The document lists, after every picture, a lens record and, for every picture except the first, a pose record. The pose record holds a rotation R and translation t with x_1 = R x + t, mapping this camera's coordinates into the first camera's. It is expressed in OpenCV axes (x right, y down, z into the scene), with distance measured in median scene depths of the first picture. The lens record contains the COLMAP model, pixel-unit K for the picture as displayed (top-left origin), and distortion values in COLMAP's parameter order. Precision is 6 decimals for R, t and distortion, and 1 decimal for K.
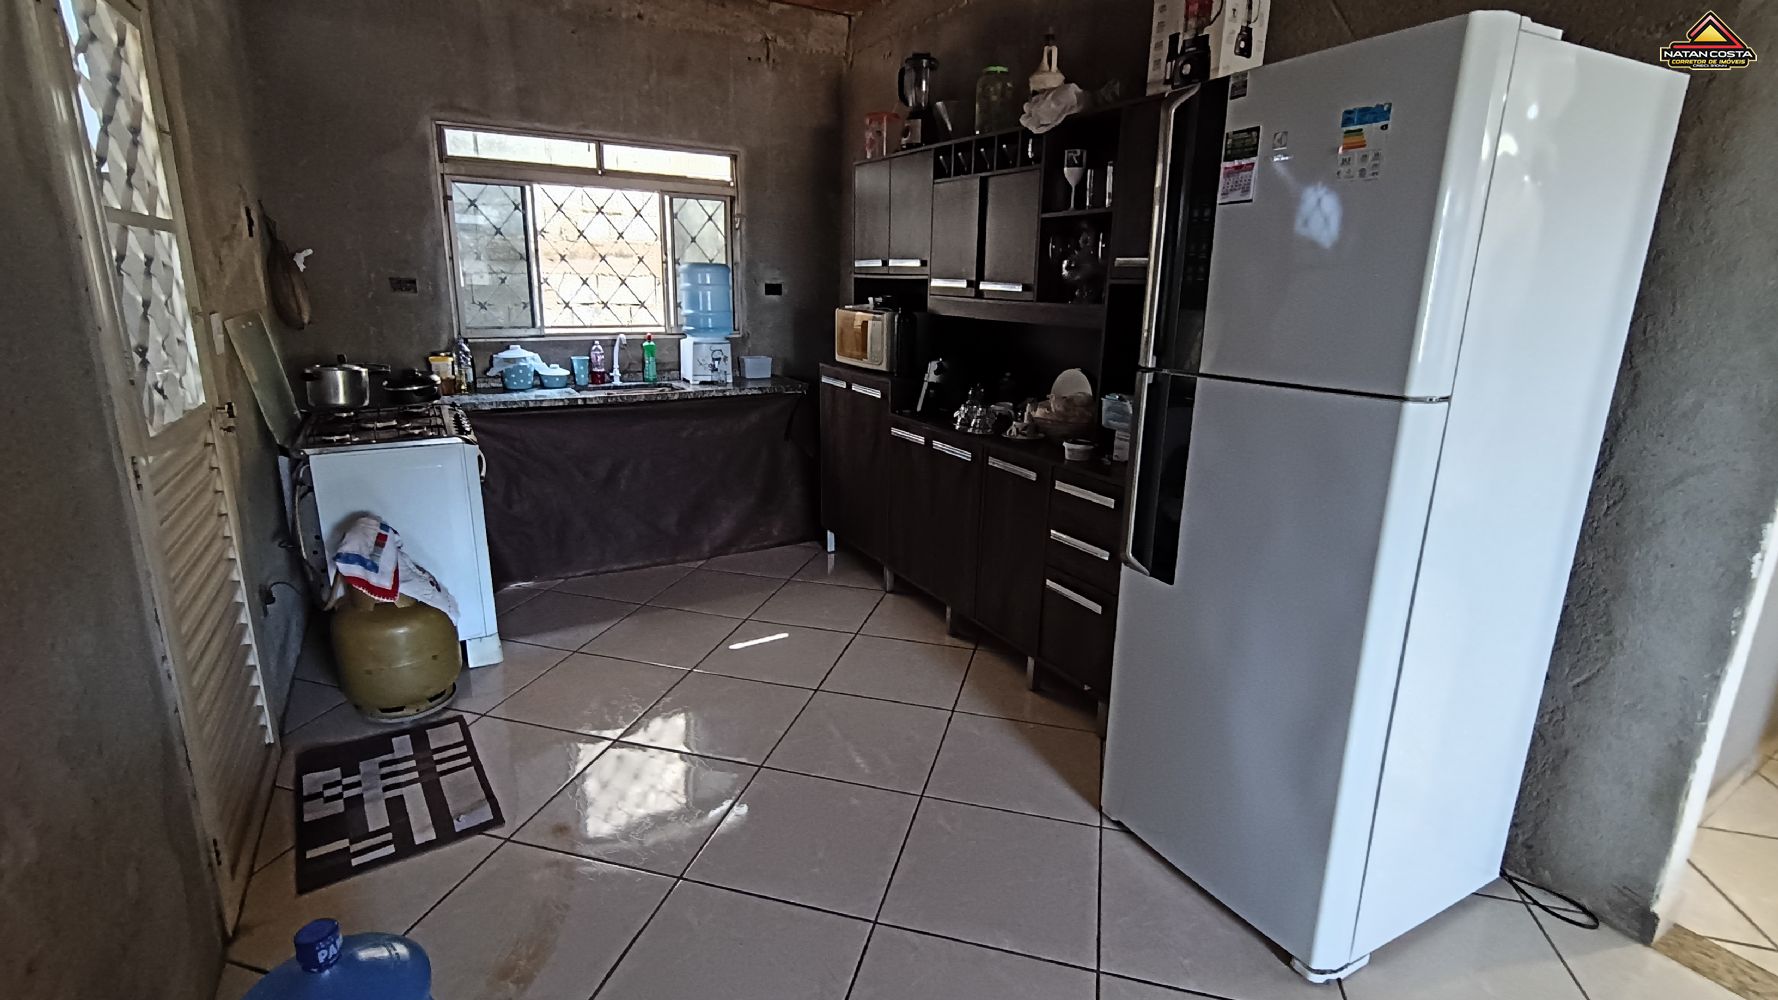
lens RADIAL K [[824.7, 0, 890.9], [0, 824.7, 509.0], [0, 0, 1]] dist [0.001663, 0.000204]
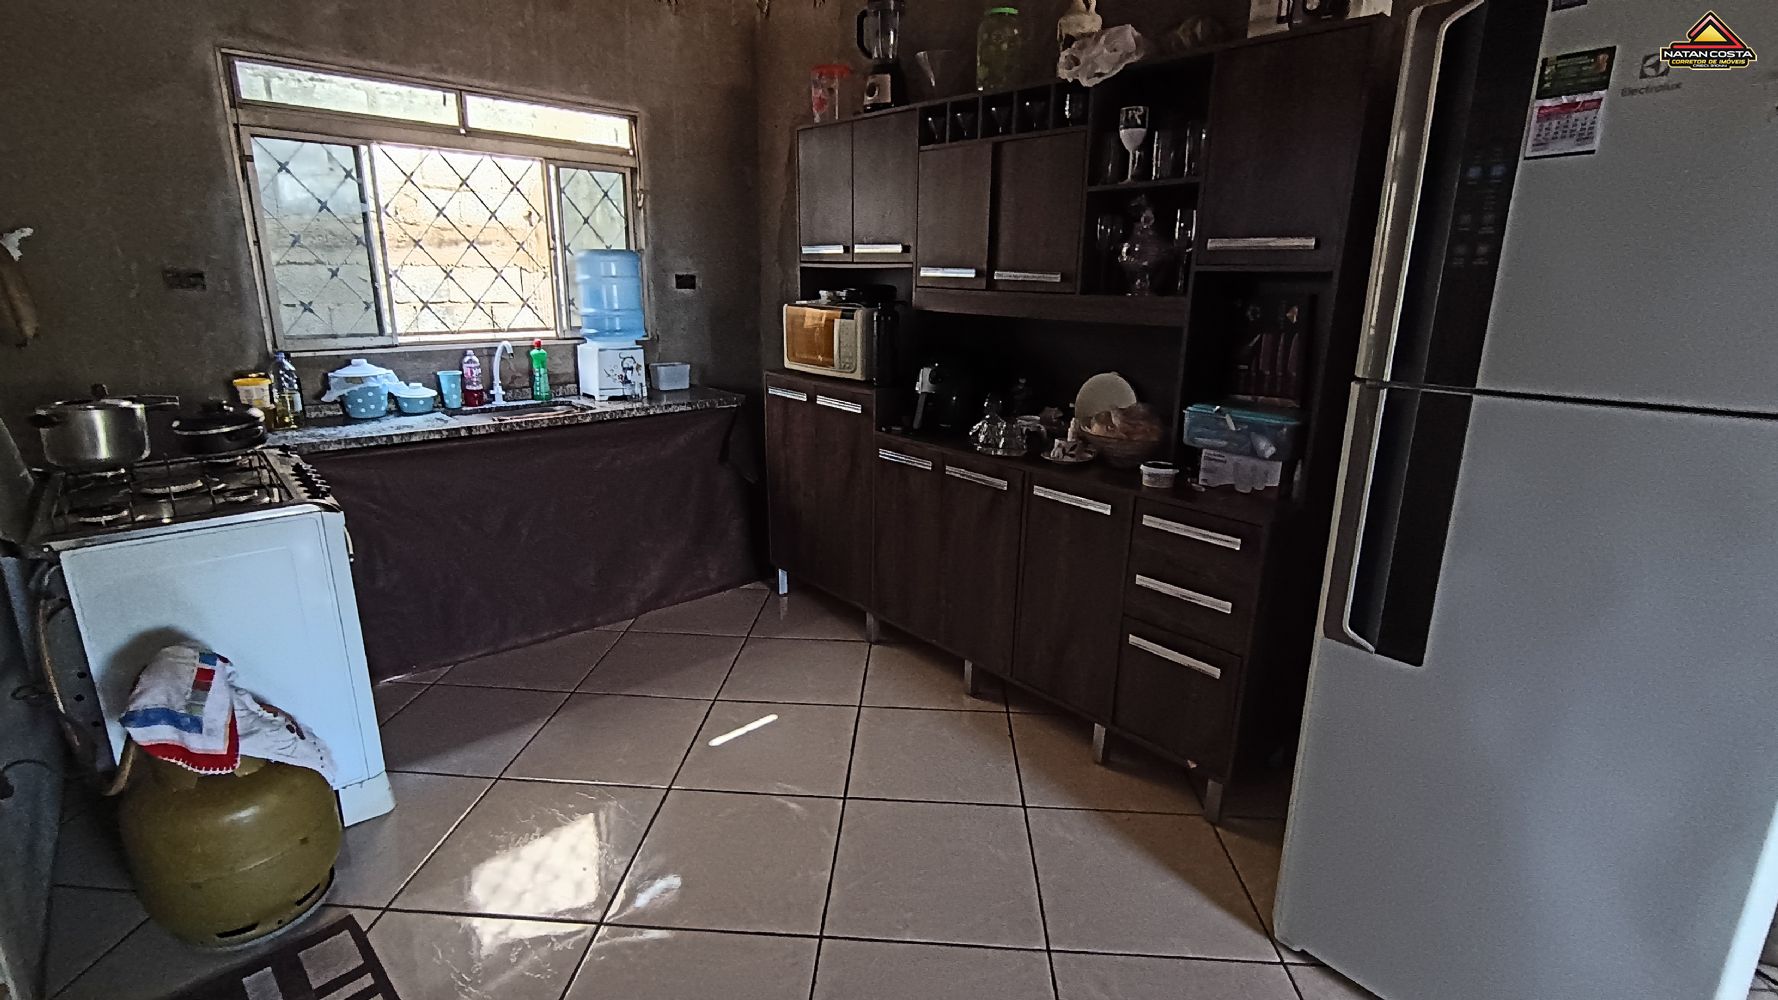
lens RADIAL K [[821.2, 0, 889.9], [0, 821.2, 506.4], [0, 0, 1]] dist [0.003827, -0.000175]
pose [[0.979270, -0.061153, 0.193105, -0.151359], [0.059577, 0.998126, 0.013965, -0.052411], [-0.193598, -0.002171, 0.981079, 0.193598]]
